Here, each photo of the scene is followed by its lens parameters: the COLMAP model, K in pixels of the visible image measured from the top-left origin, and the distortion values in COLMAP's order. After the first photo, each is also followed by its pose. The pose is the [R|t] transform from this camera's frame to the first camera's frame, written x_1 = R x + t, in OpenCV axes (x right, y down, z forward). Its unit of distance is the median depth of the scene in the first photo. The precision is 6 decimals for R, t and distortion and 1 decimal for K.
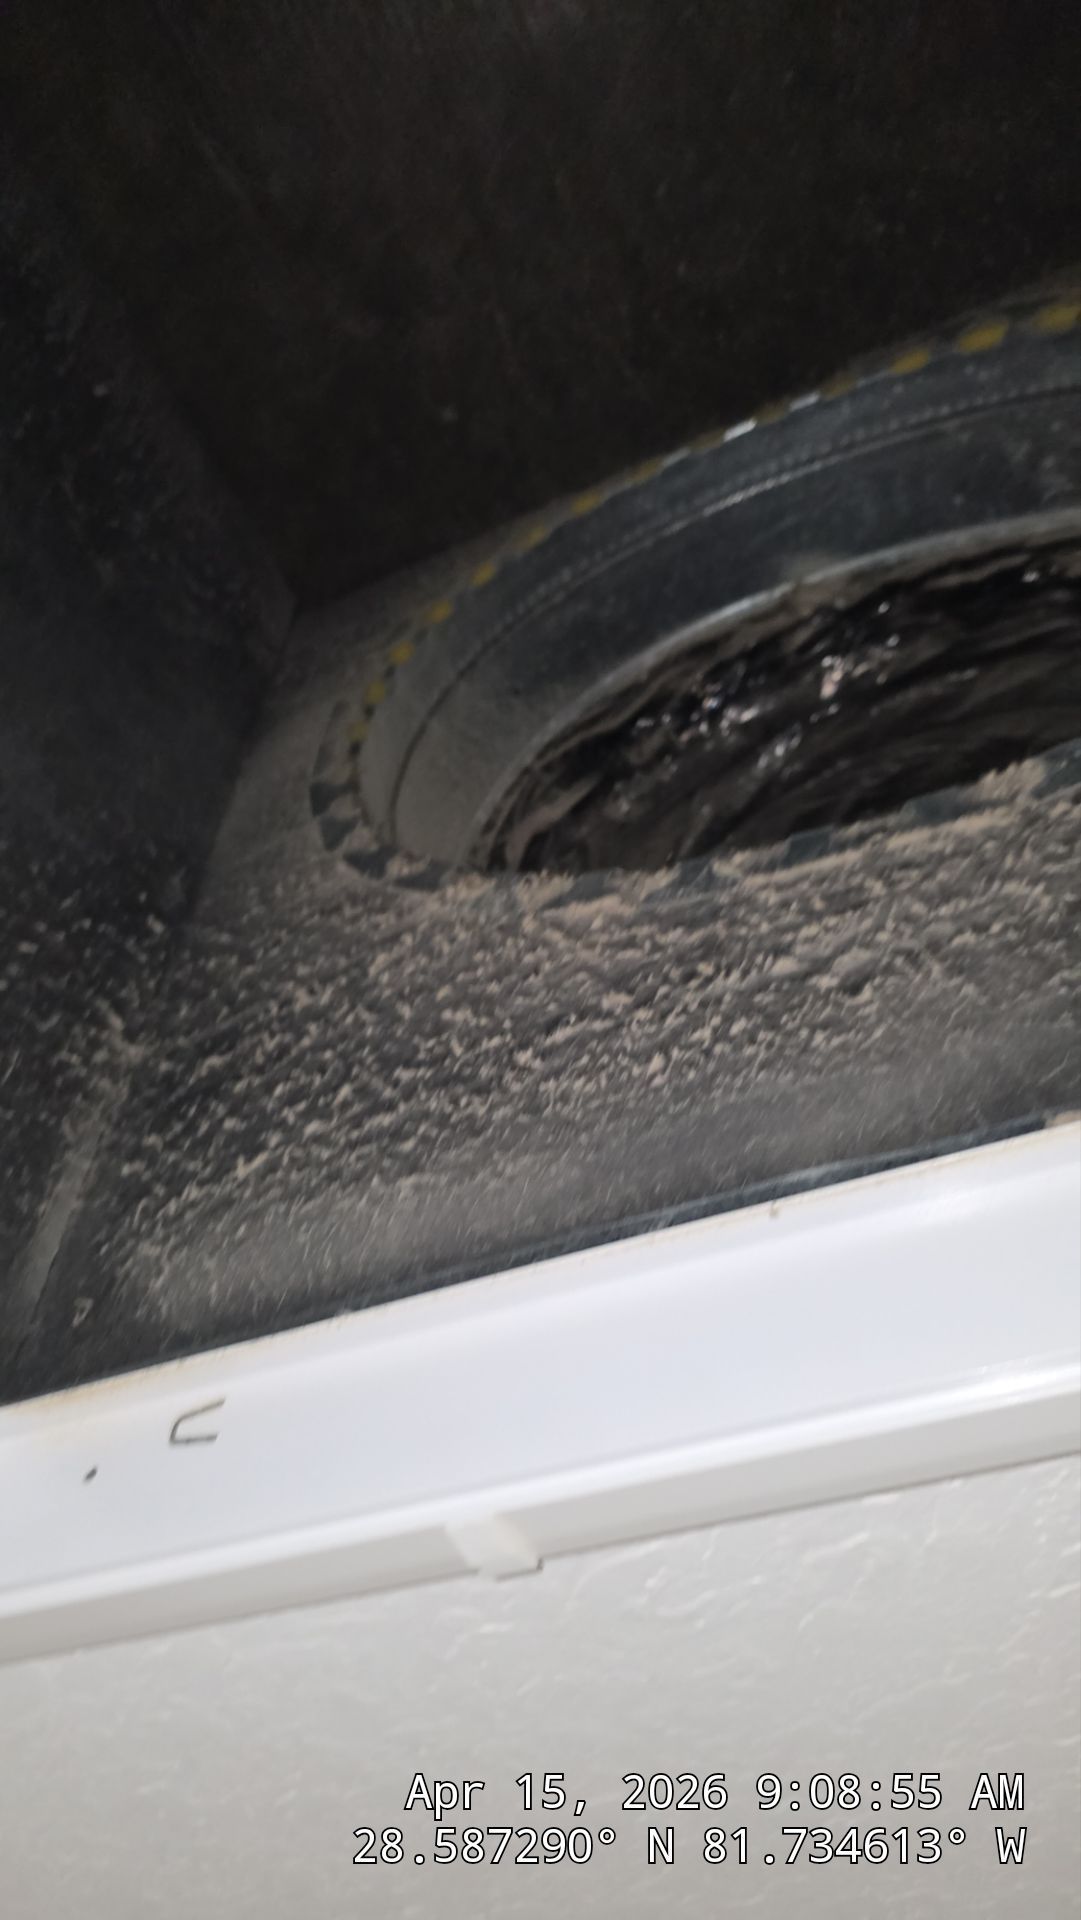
lens RADIAL K [[1259.5, 0, 540.5], [0, 1259.5, 960.0], [0, 0, 1]] dist [0.000881, 0.001017]
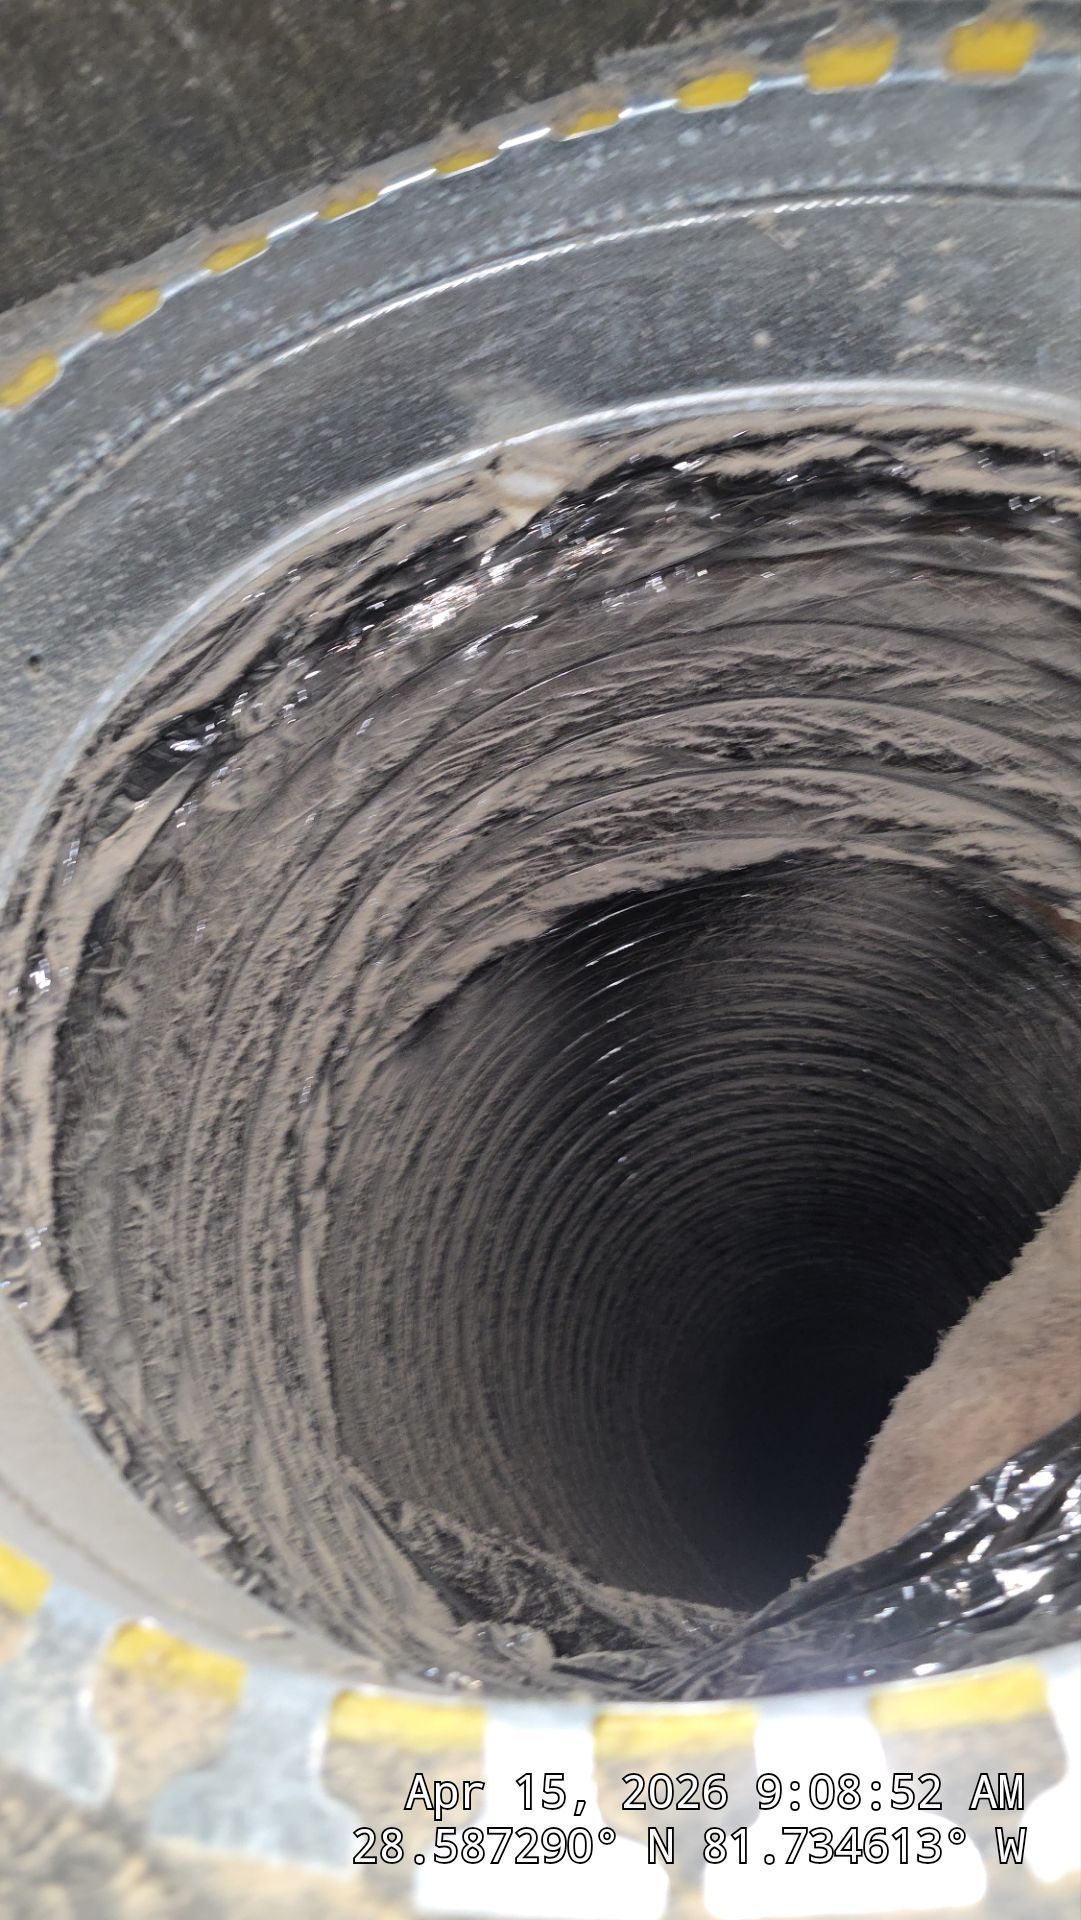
lens RADIAL K [[1259.5, 0, 540.5], [0, 1259.5, 960.0], [0, 0, 1]] dist [0.000881, 0.001017]
pose [[0.943420, -0.113591, 0.311539, 0.003509], [0.021330, 0.958340, 0.284832, -0.243895], [-0.330914, -0.262071, 0.906540, 0.385691]]
